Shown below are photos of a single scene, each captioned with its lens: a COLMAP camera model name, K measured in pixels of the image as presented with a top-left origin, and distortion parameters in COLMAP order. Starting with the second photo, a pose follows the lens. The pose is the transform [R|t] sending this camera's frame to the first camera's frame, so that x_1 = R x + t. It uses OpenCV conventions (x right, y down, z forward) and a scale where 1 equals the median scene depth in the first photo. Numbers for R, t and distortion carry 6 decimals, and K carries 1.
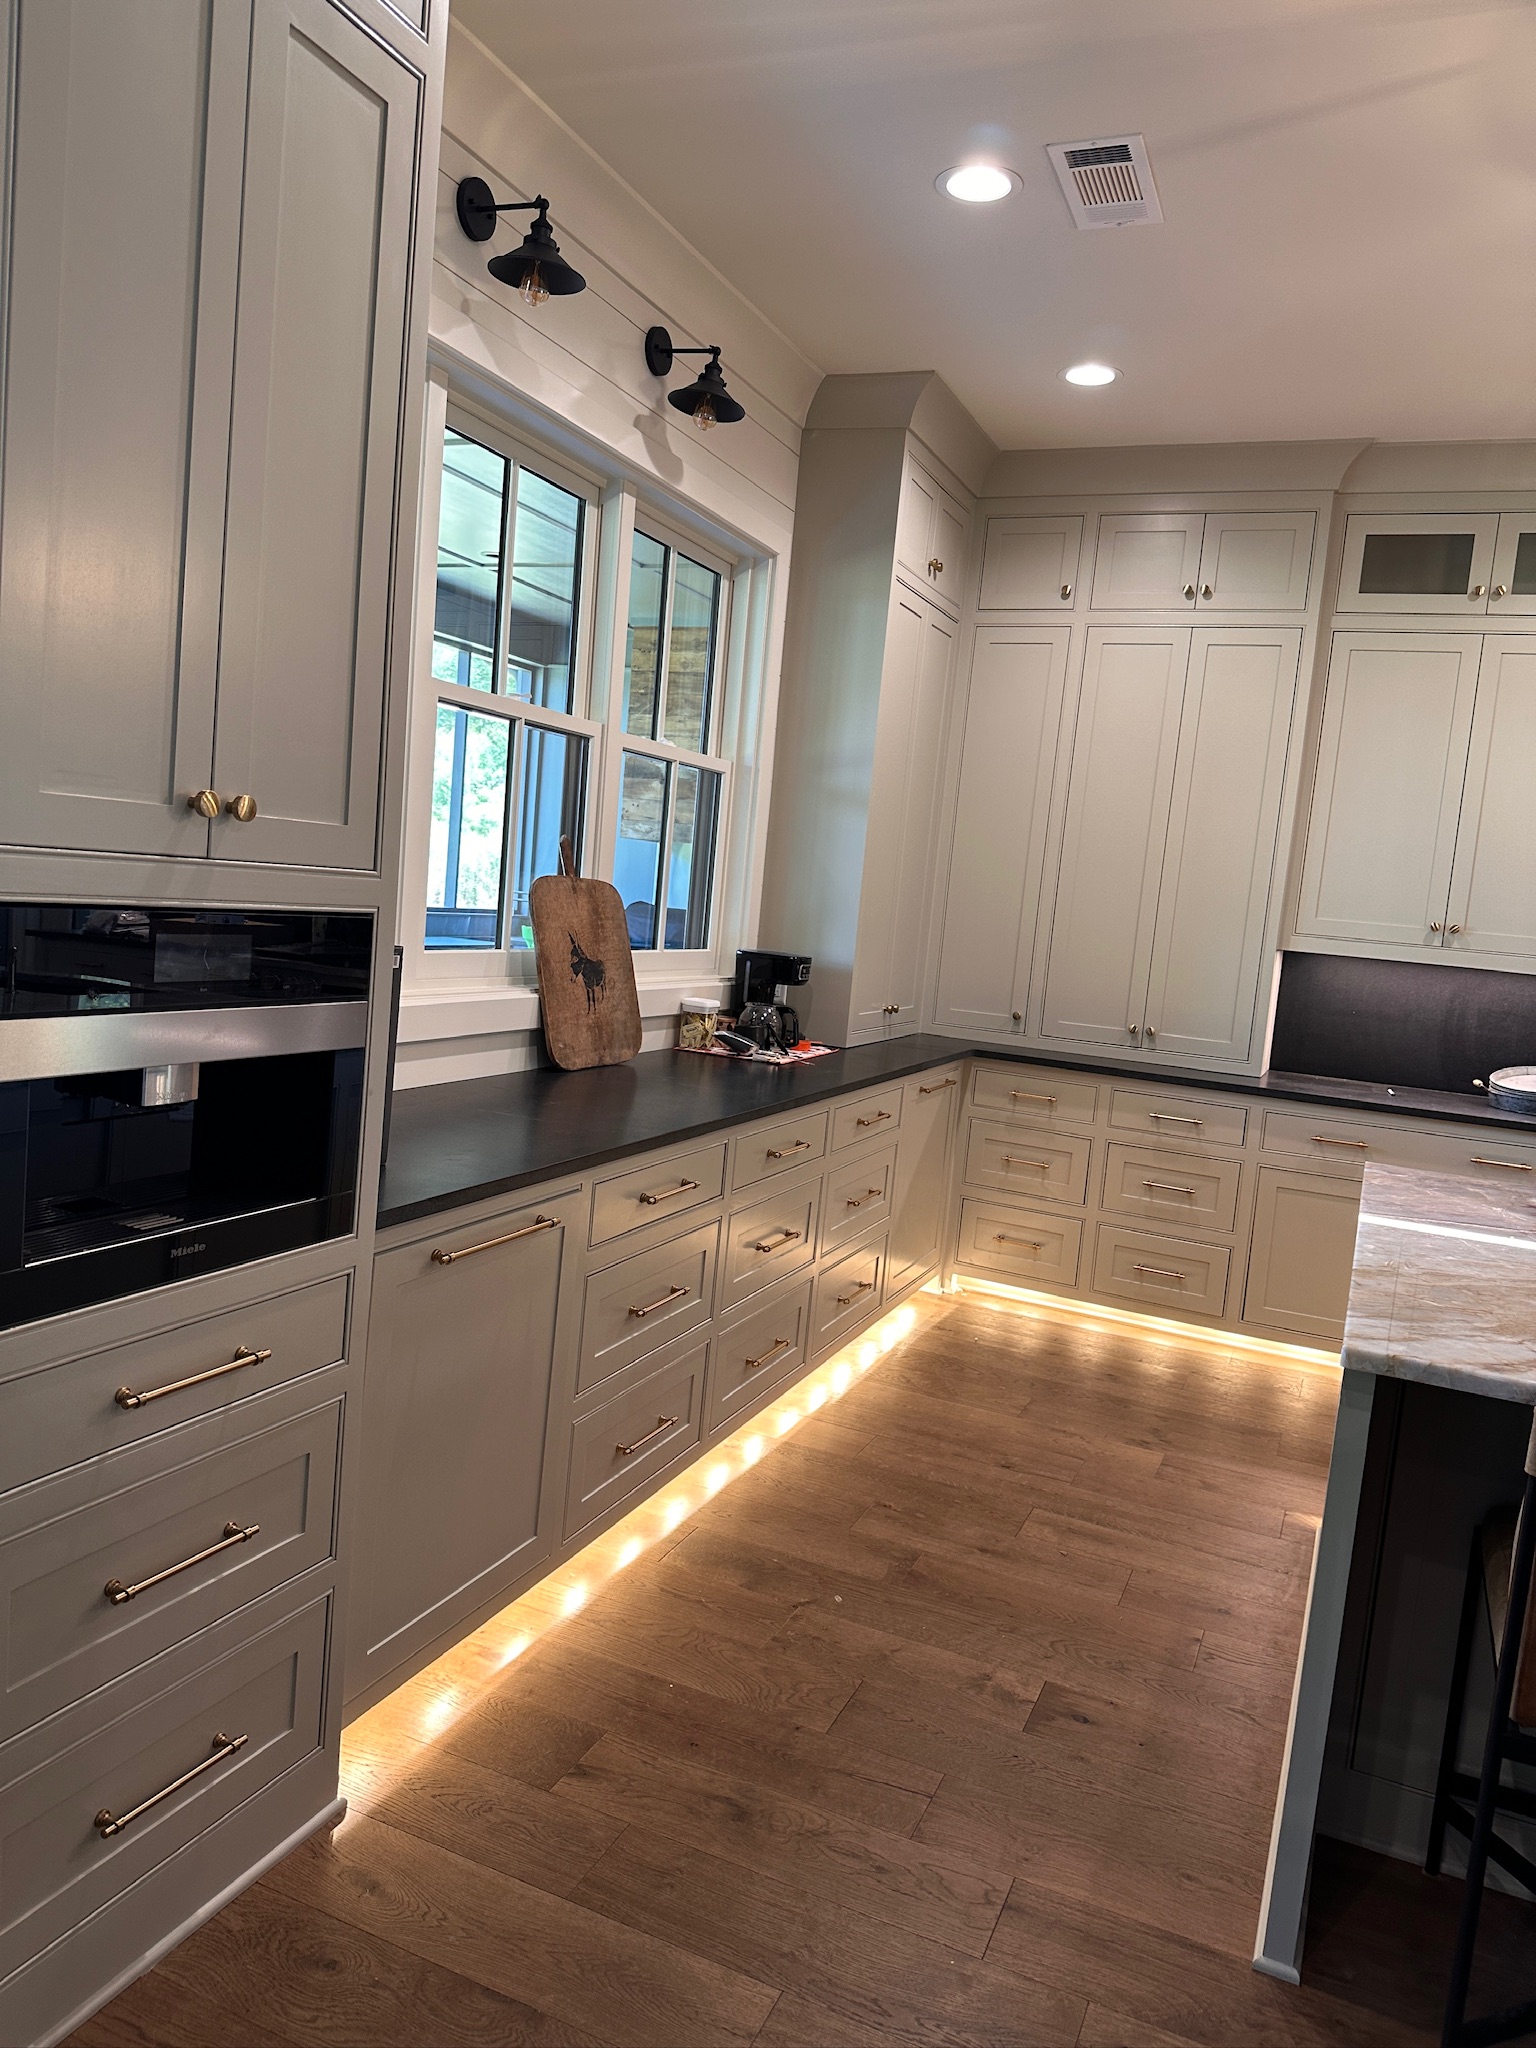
lens RADIAL K [[1445.5, 0, 772.6], [0, 1445.5, 1021.0], [0, 0, 1]] dist [0.003789, -0.000022]
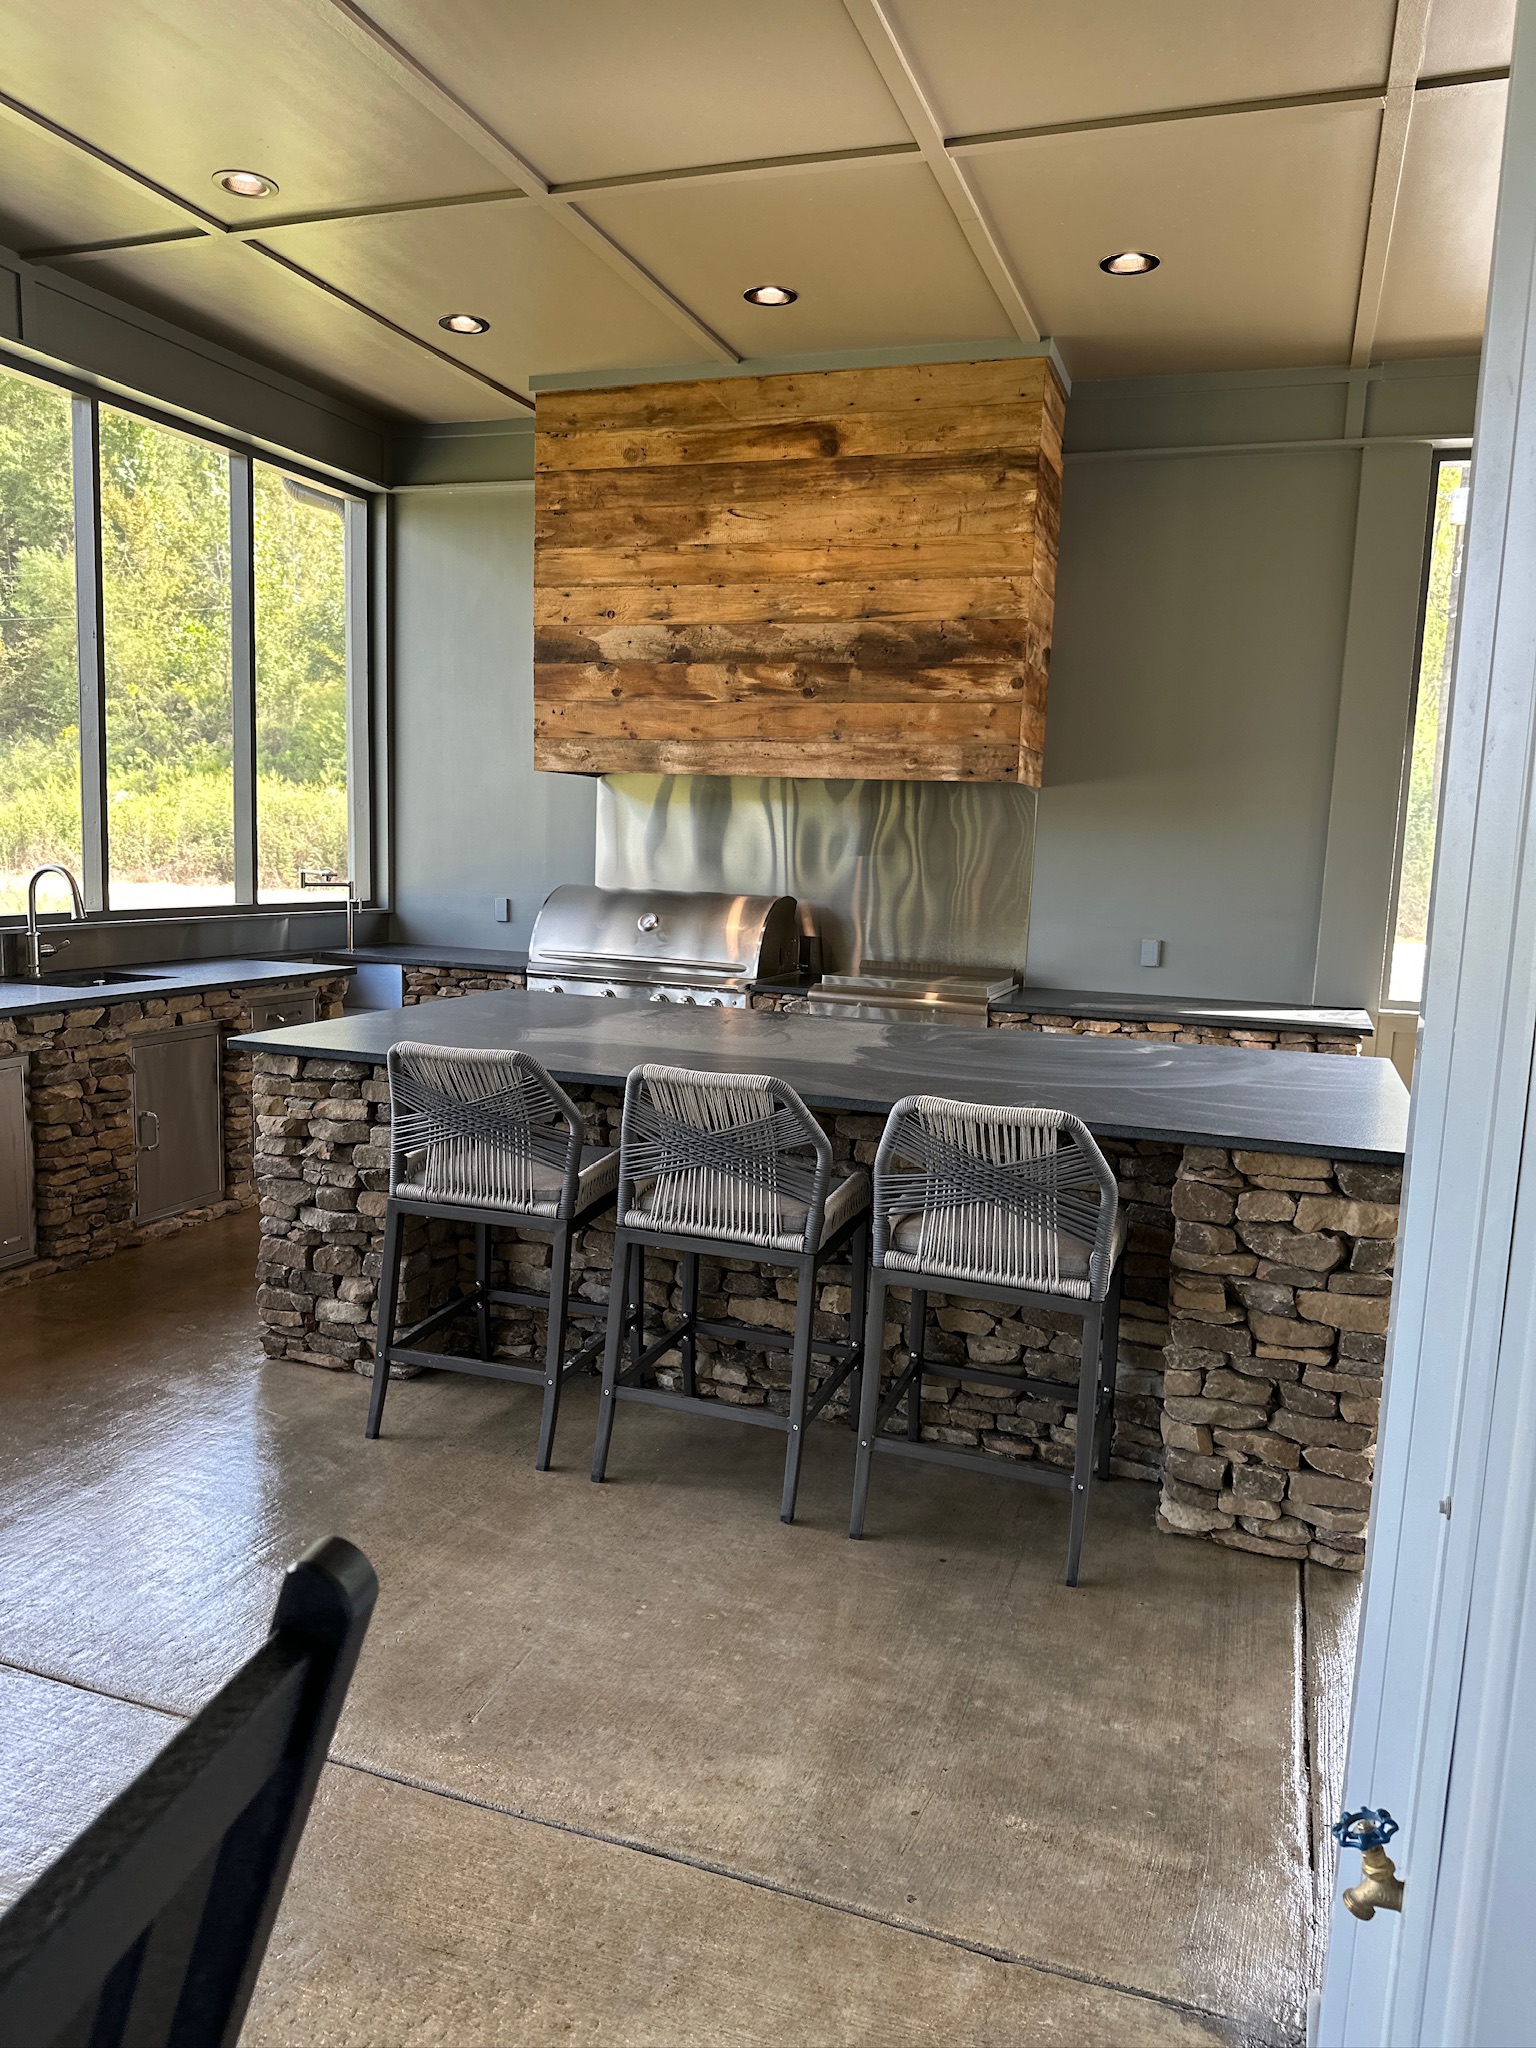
lens RADIAL K [[1445.5, 0, 760.4], [0, 1445.5, 1032.9], [0, 0, 1]] dist [0.003789, -0.000022]
pose [[0.997007, -0.054119, 0.055202, -0.053024], [0.050969, 0.997075, 0.056946, -0.051216], [-0.058122, -0.053962, 0.996850, 0.418211]]
